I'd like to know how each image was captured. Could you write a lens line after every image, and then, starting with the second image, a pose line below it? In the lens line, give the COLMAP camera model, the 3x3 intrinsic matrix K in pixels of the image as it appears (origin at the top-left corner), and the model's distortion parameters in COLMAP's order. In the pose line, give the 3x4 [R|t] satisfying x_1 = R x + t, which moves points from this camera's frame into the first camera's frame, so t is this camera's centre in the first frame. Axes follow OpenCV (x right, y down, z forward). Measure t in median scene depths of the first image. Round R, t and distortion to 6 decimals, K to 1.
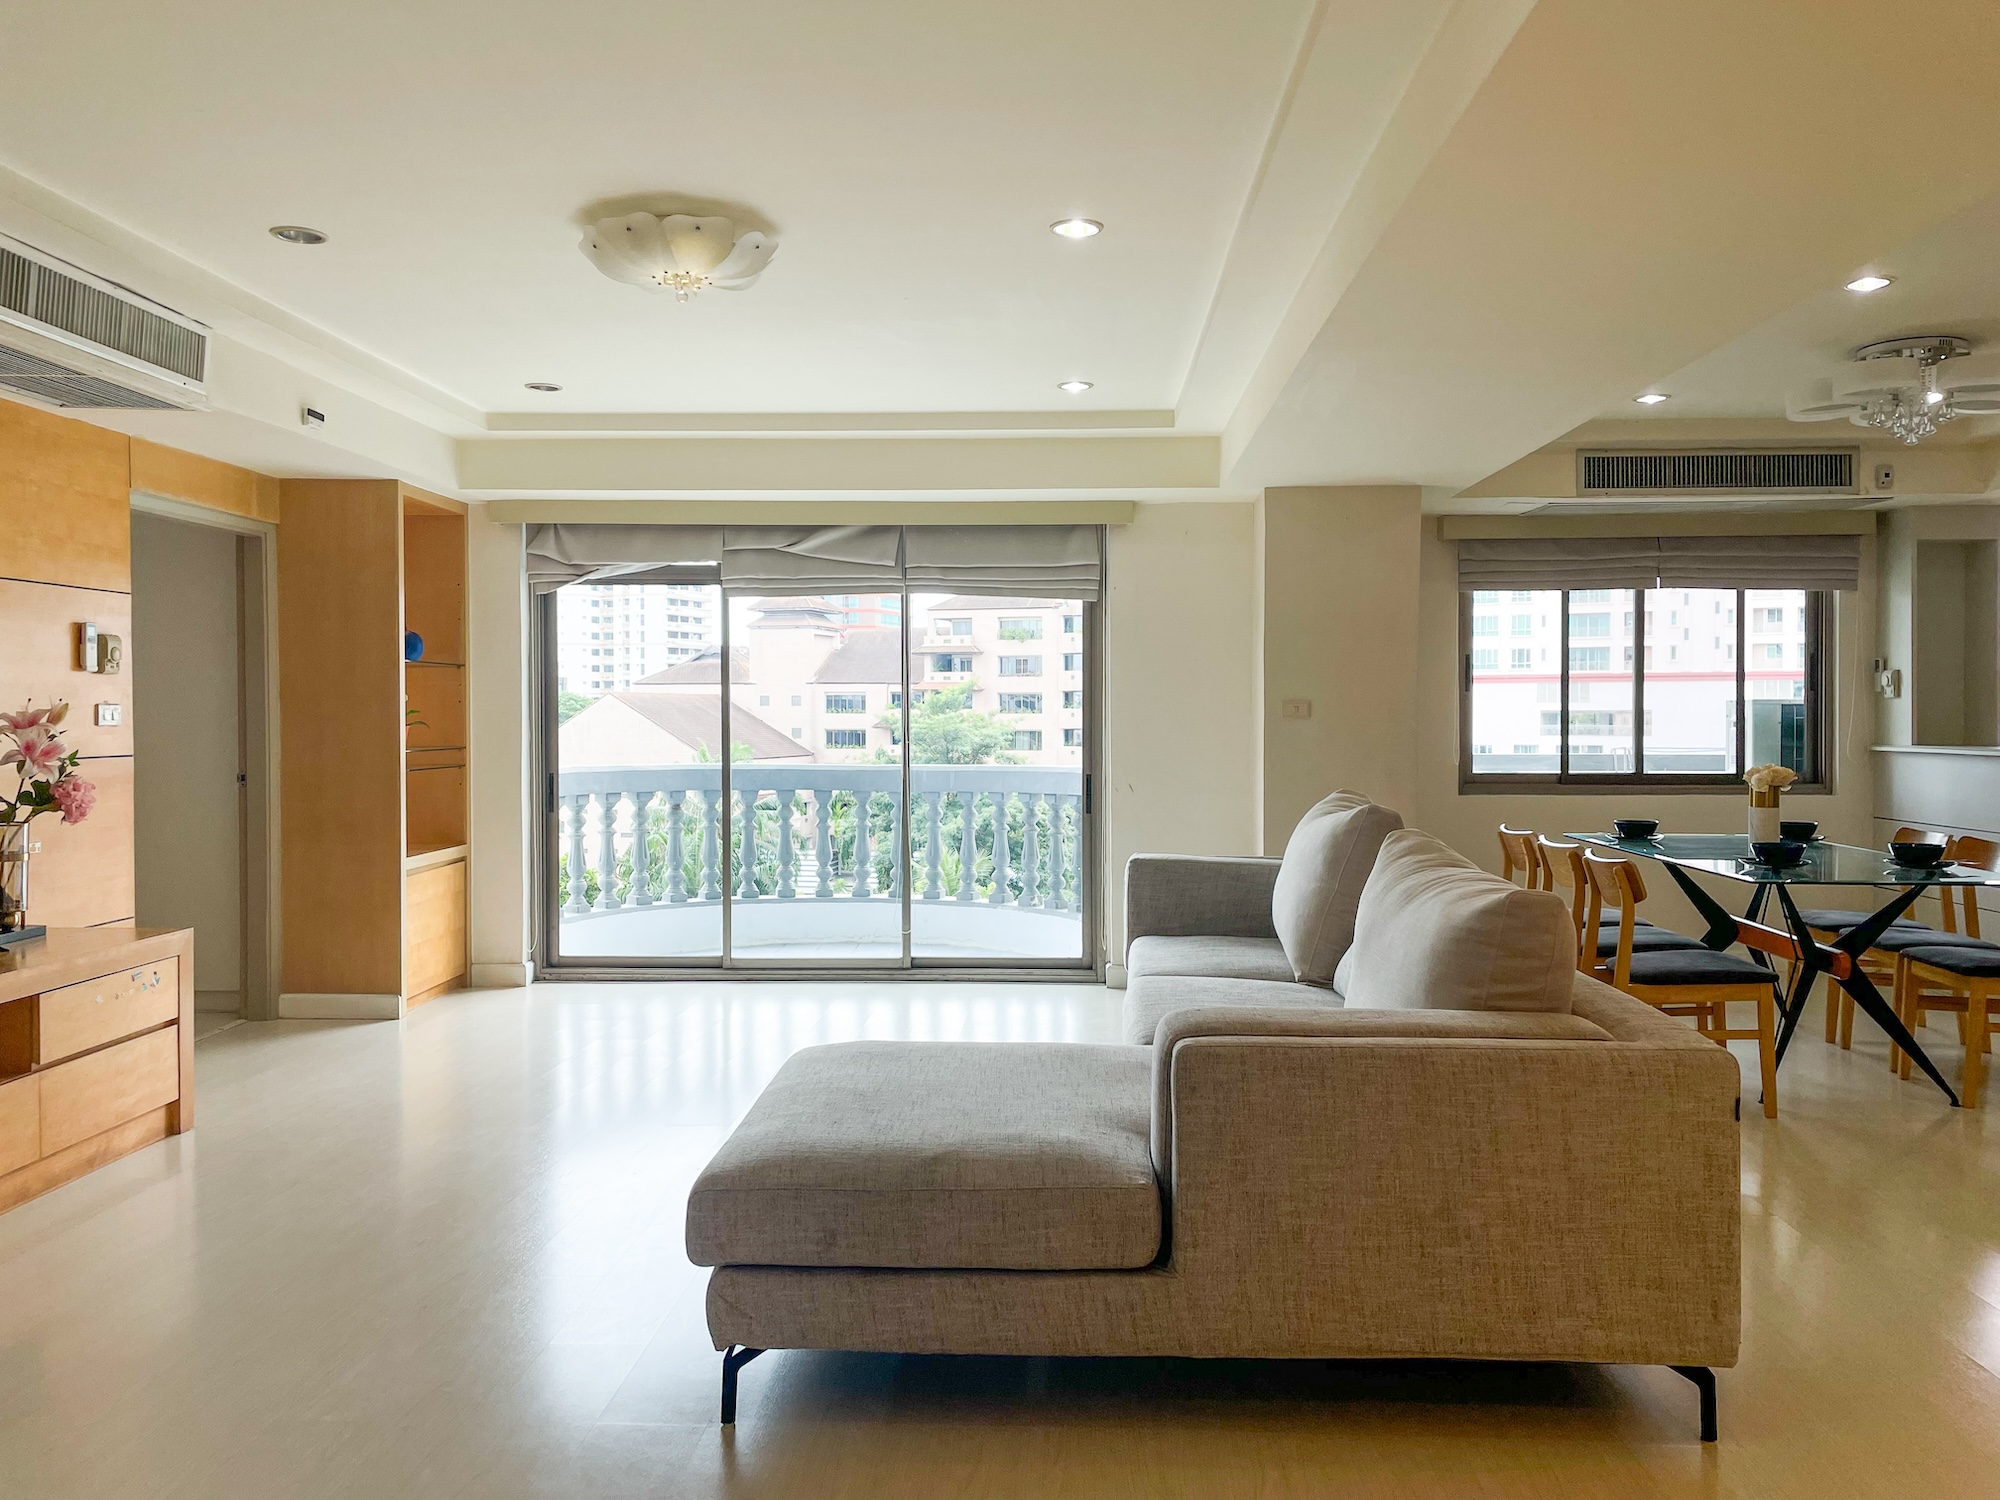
lens RADIAL K [[1529.8, 0, 1024.3], [0, 1529.8, 717.2], [0, 0, 1]] dist [0.067564, -0.074187]
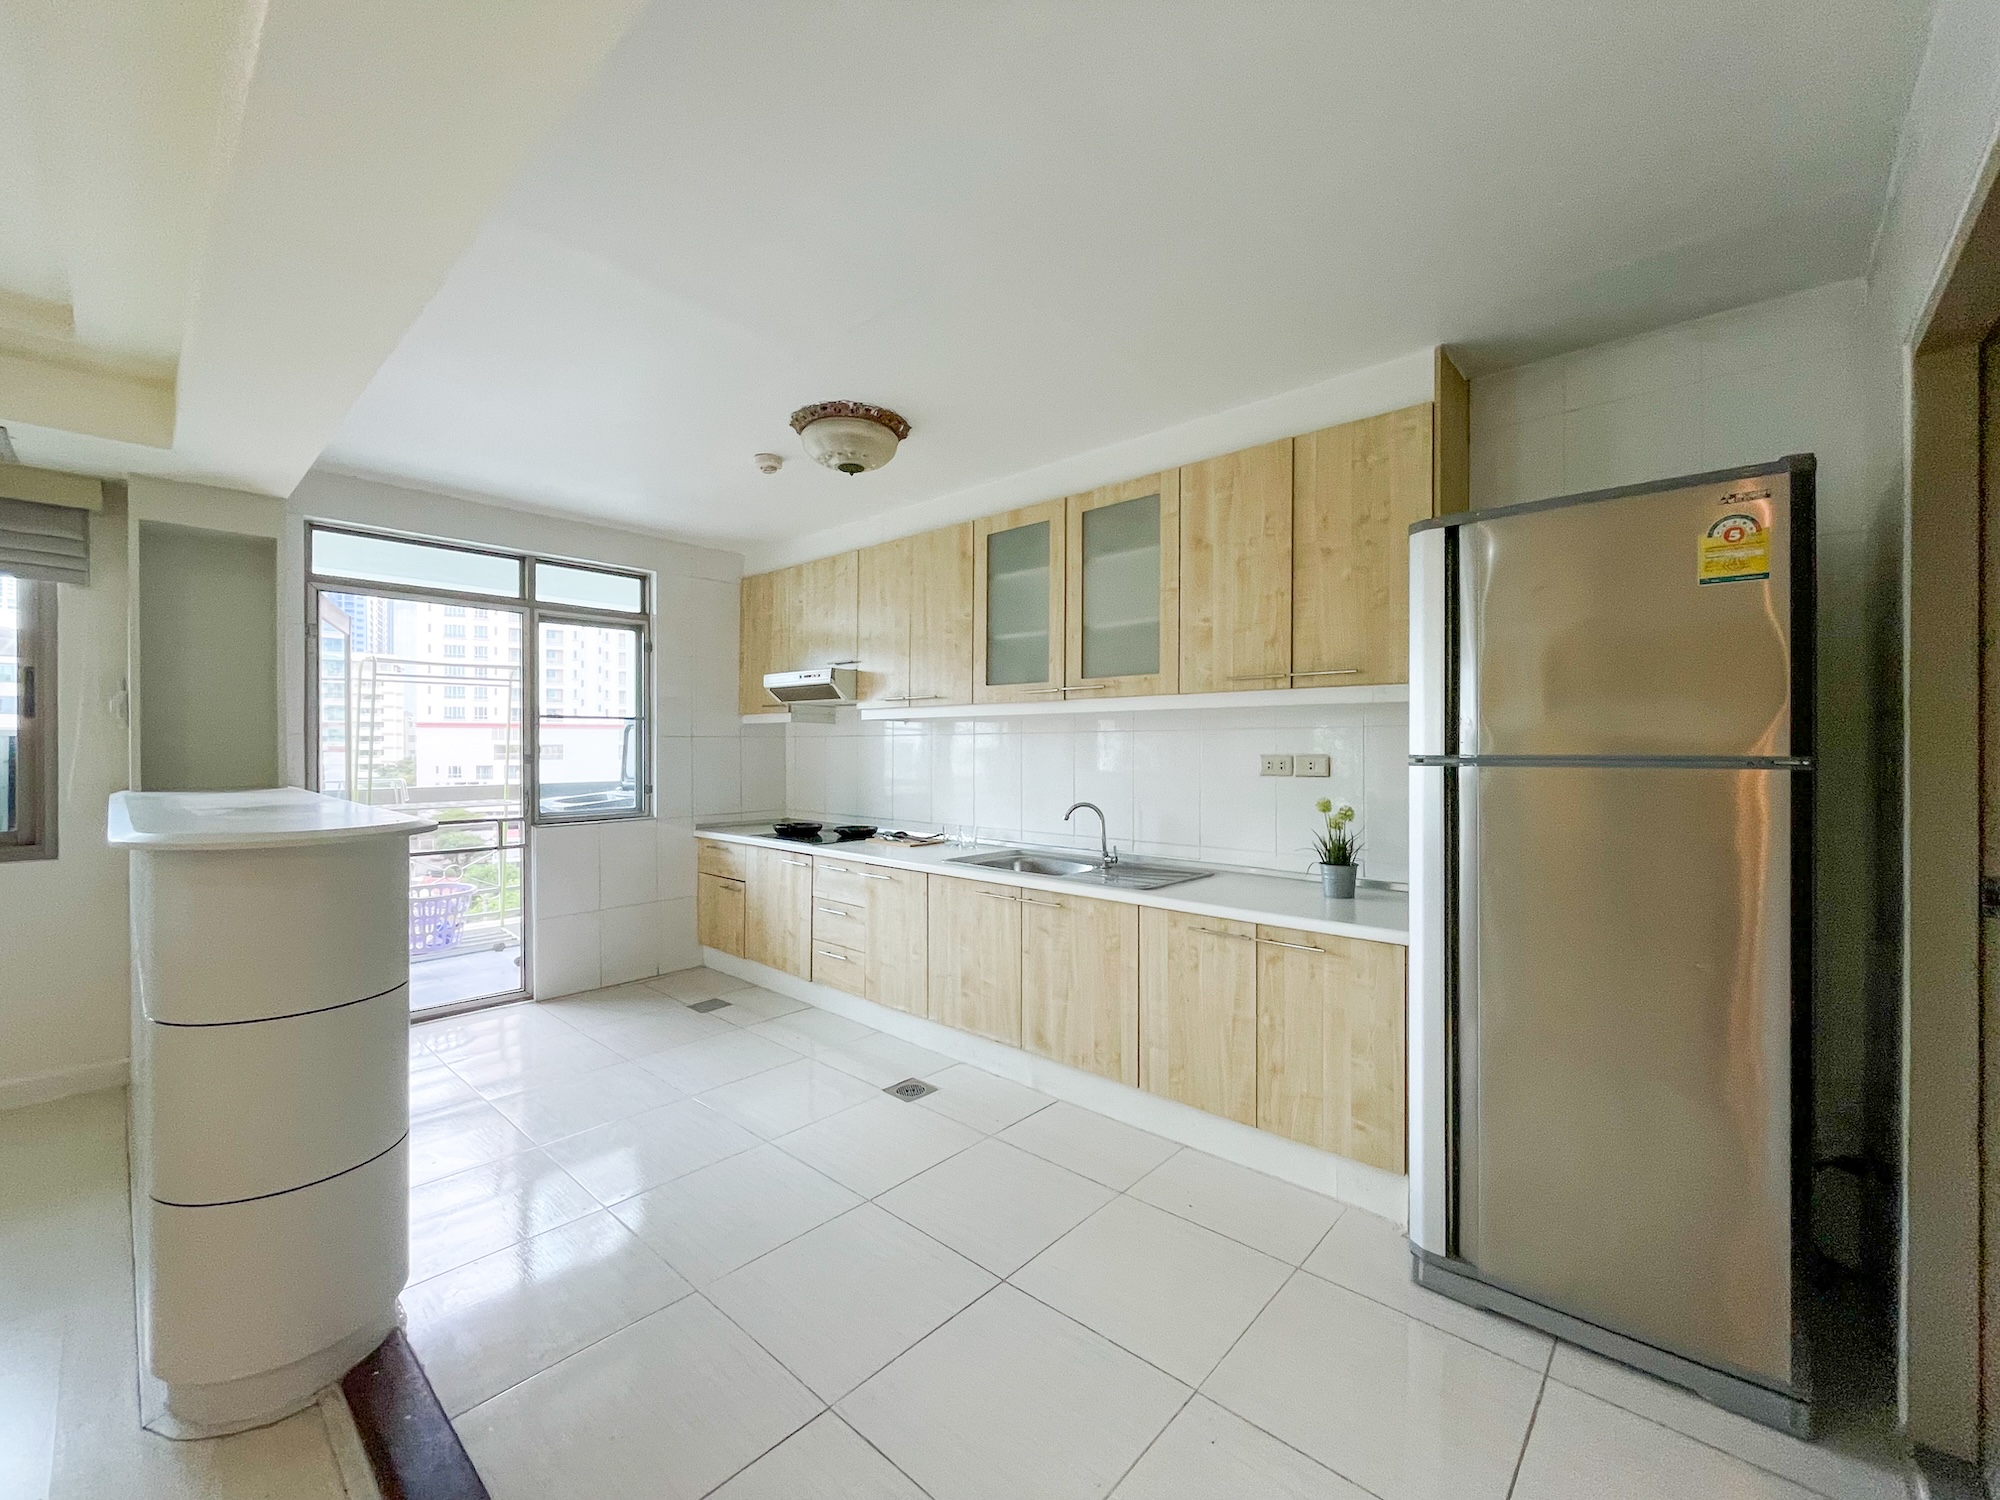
lens RADIAL K [[824.4, 0, 978.3], [0, 824.4, 745.2], [0, 0, 1]] dist [-0.007078, -0.000245]
pose [[0.657289, 0.002391, 0.753635, 0.723302], [0.000748, 0.999992, -0.003825, -0.003211], [-0.753638, 0.003078, 0.657282, 0.577305]]
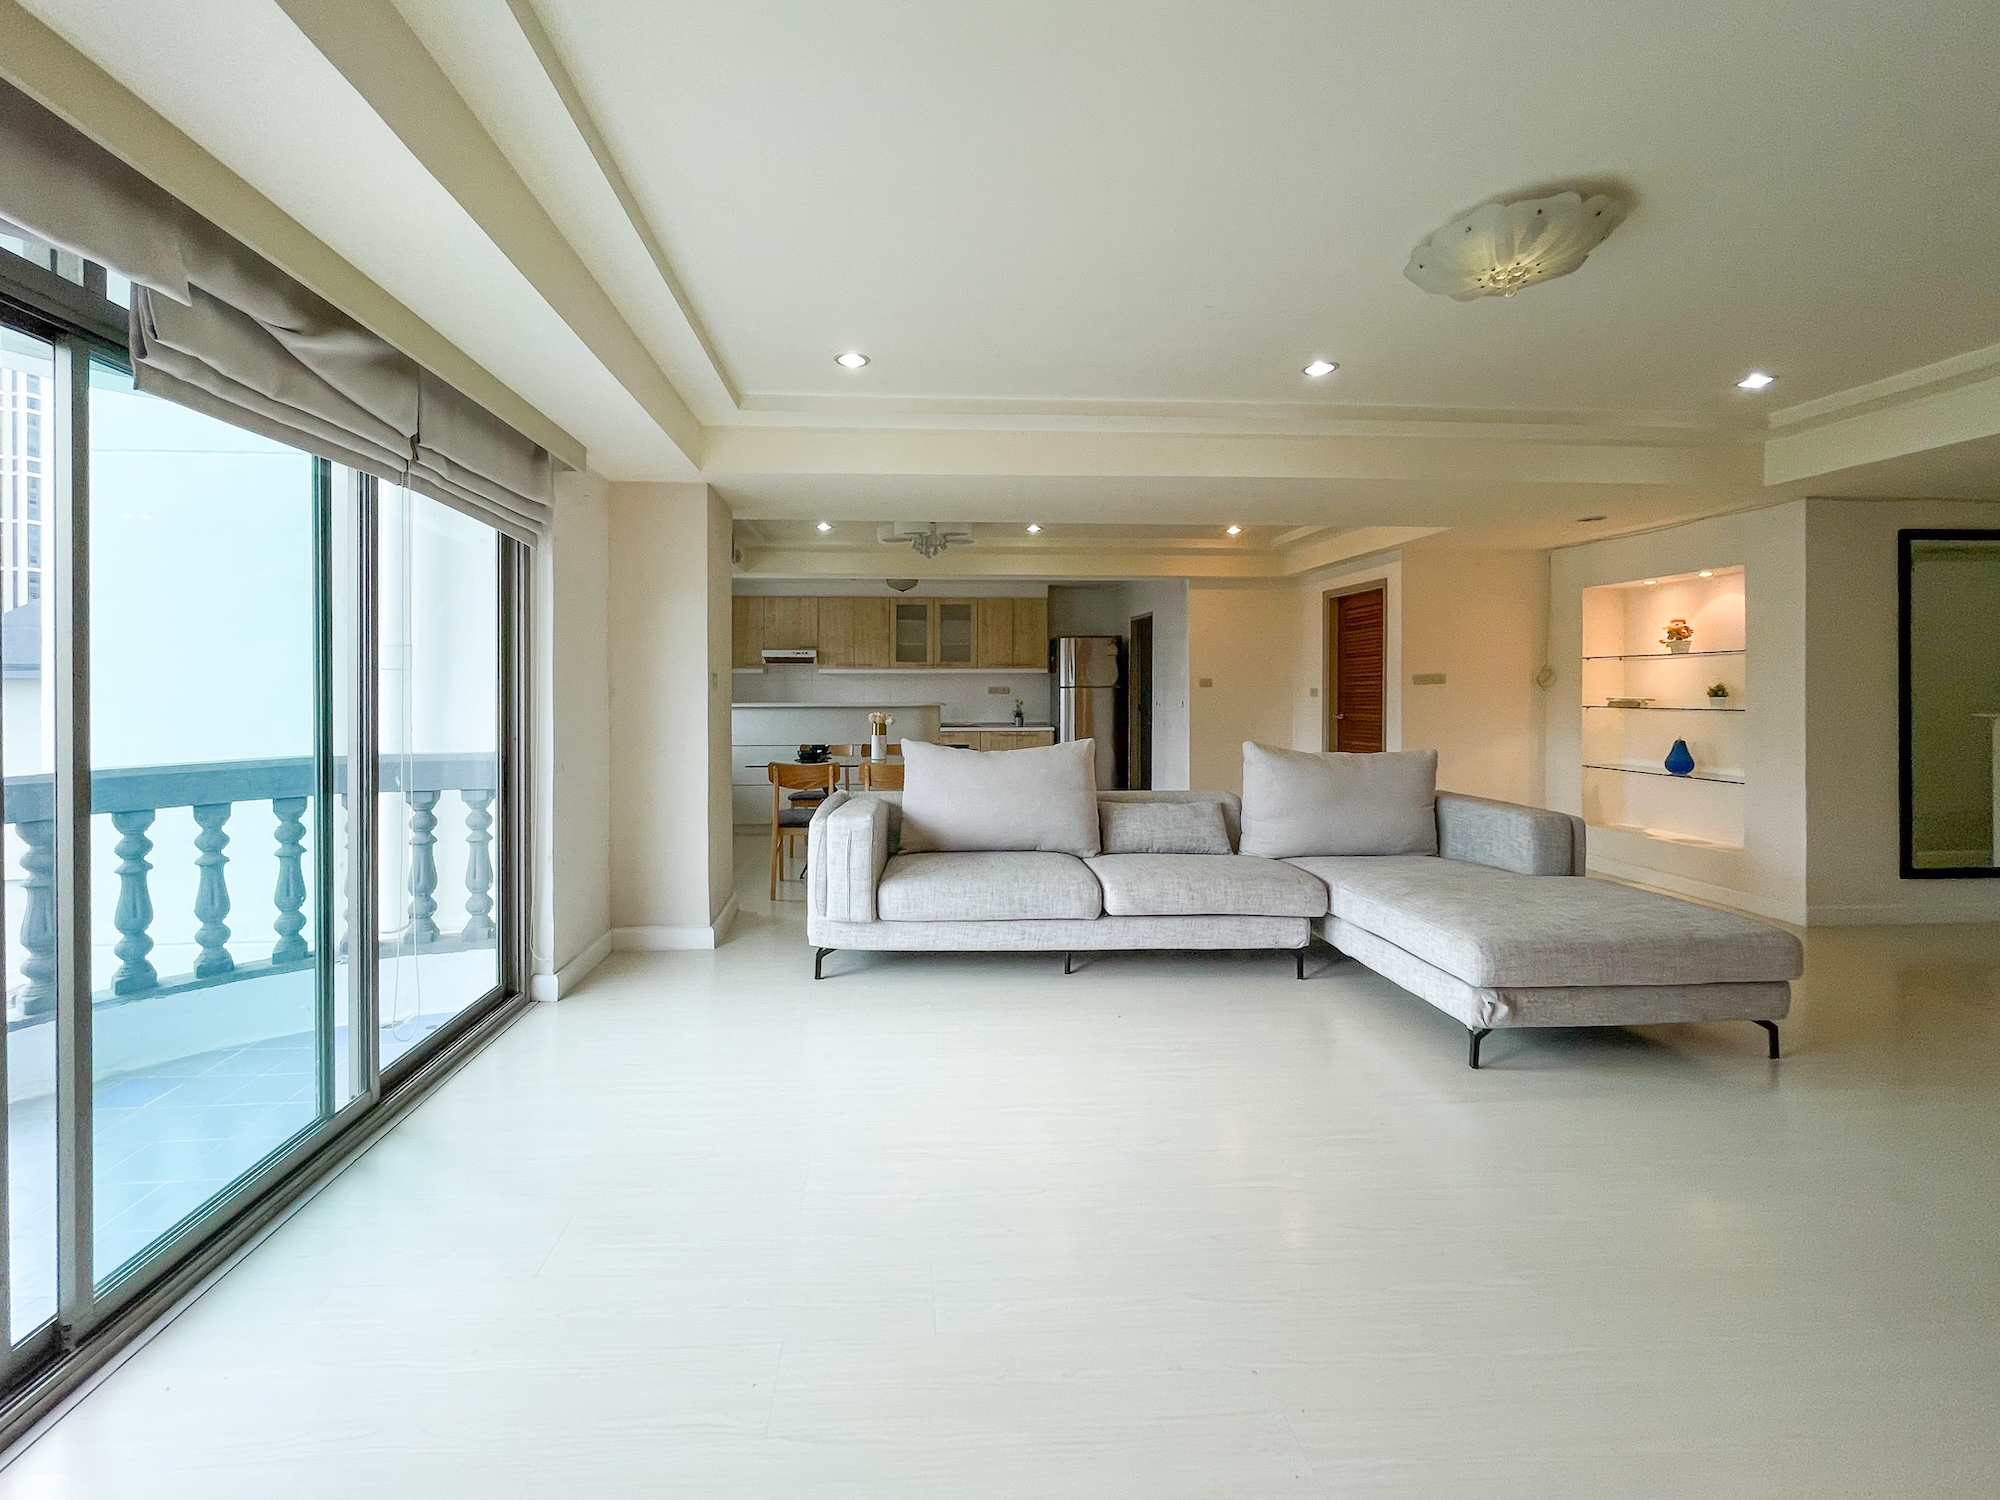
lens RADIAL K [[824.4, 0, 951.2], [0, 824.4, 701.9], [0, 0, 1]] dist [-0.007078, -0.000245]
pose [[-0.087772, -0.017581, 0.995985, -0.551961], [0.004786, 0.999825, 0.018070, 0.000765], [-0.996129, 0.006353, -0.087673, 1.052284]]
